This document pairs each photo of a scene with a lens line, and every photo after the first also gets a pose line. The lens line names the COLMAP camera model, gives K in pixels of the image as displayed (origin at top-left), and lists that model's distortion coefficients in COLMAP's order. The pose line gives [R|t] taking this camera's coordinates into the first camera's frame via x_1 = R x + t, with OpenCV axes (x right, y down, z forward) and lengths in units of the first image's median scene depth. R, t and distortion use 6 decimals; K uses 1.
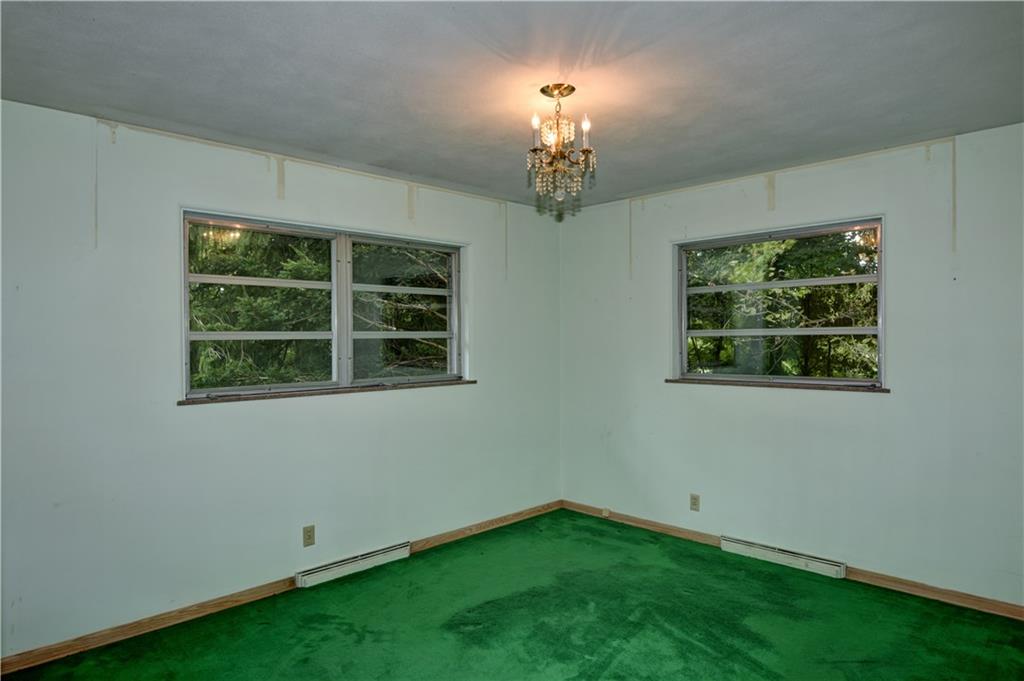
lens RADIAL K [[627.8, 0, 507.8], [0, 627.8, 338.6], [0, 0, 1]] dist [-0.009965, -0.006537]
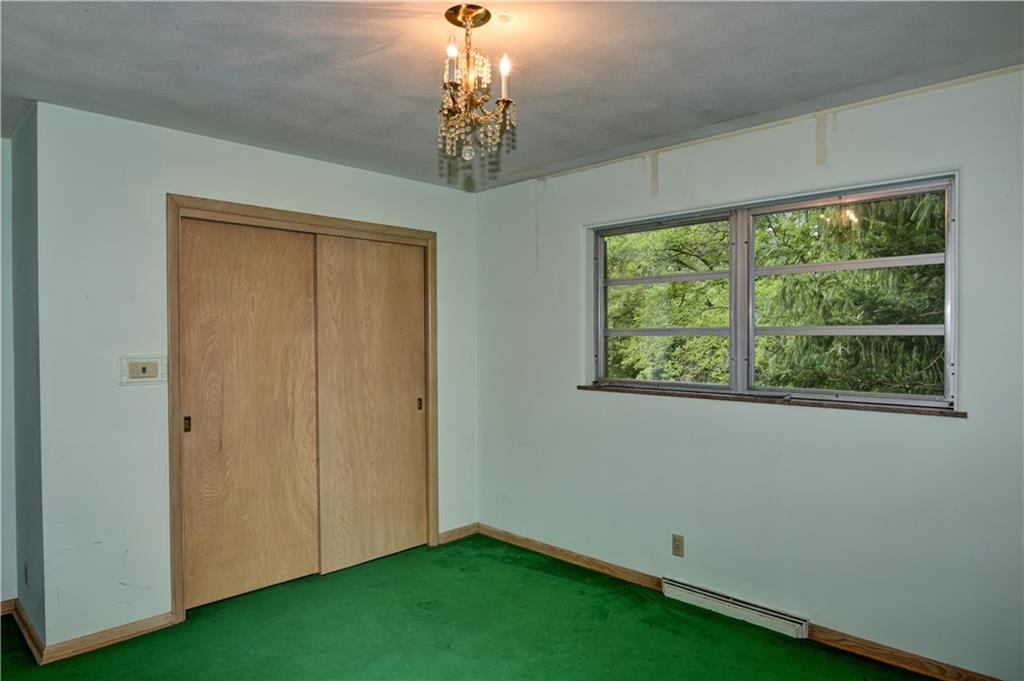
lens RADIAL K [[627.8, 0, 508.0], [0, 627.8, 341.7], [0, 0, 1]] dist [-0.009965, -0.006537]
pose [[0.010943, 0.018963, -0.999760, 0.595870], [0.002166, 0.999817, 0.018988, -0.008825], [0.999938, -0.002373, 0.010900, 0.714871]]
